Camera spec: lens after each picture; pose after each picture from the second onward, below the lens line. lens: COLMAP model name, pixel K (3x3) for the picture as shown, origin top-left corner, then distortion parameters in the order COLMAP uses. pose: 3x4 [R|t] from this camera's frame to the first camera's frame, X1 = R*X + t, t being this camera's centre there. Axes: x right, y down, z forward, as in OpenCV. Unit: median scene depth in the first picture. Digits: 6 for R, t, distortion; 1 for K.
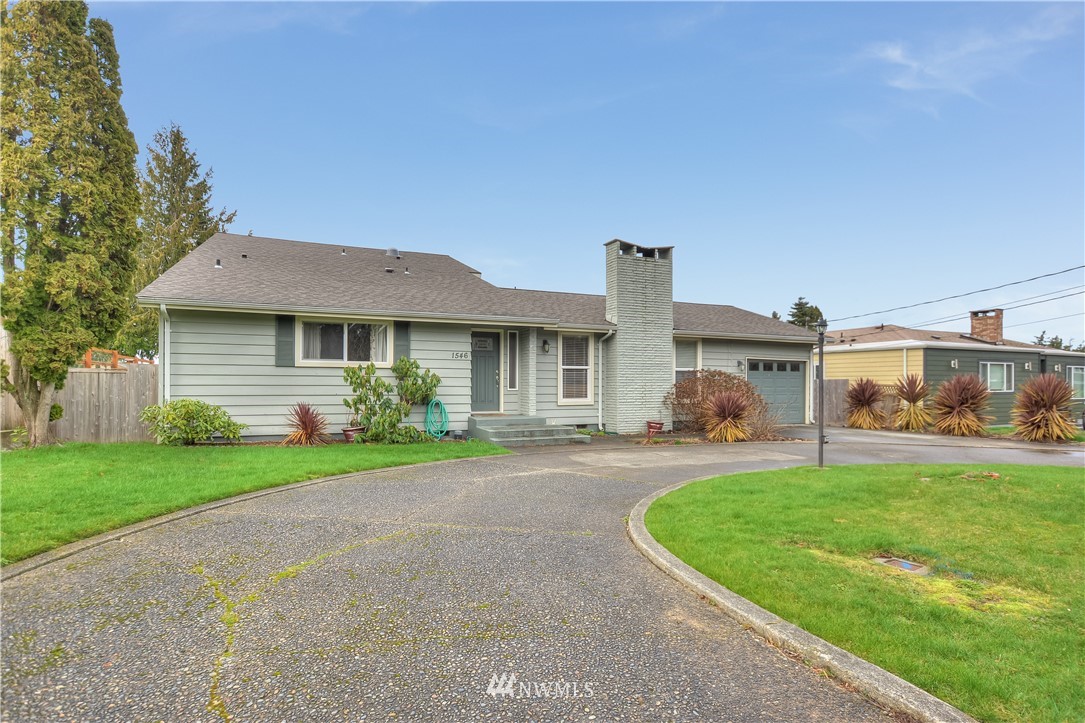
lens RADIAL K [[550.8, 0, 543.1], [0, 550.8, 367.8], [0, 0, 1]] dist [-0.009627, -0.000292]
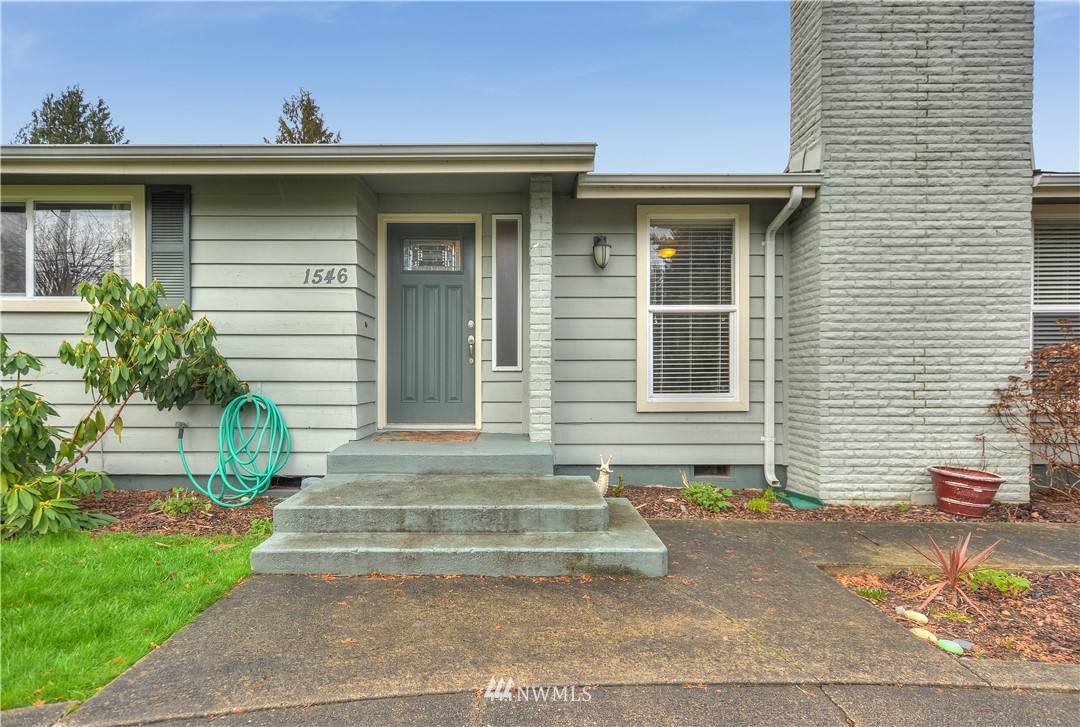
lens RADIAL K [[548.3, 0, 515.9], [0, 548.3, 371.4], [0, 0, 1]] dist [-0.009627, -0.000292]
pose [[0.903731, -0.002866, -0.428090, 0.109149], [0.014849, 0.999586, 0.024657, 0.030532], [0.427842, -0.028640, 0.903400, 0.626124]]
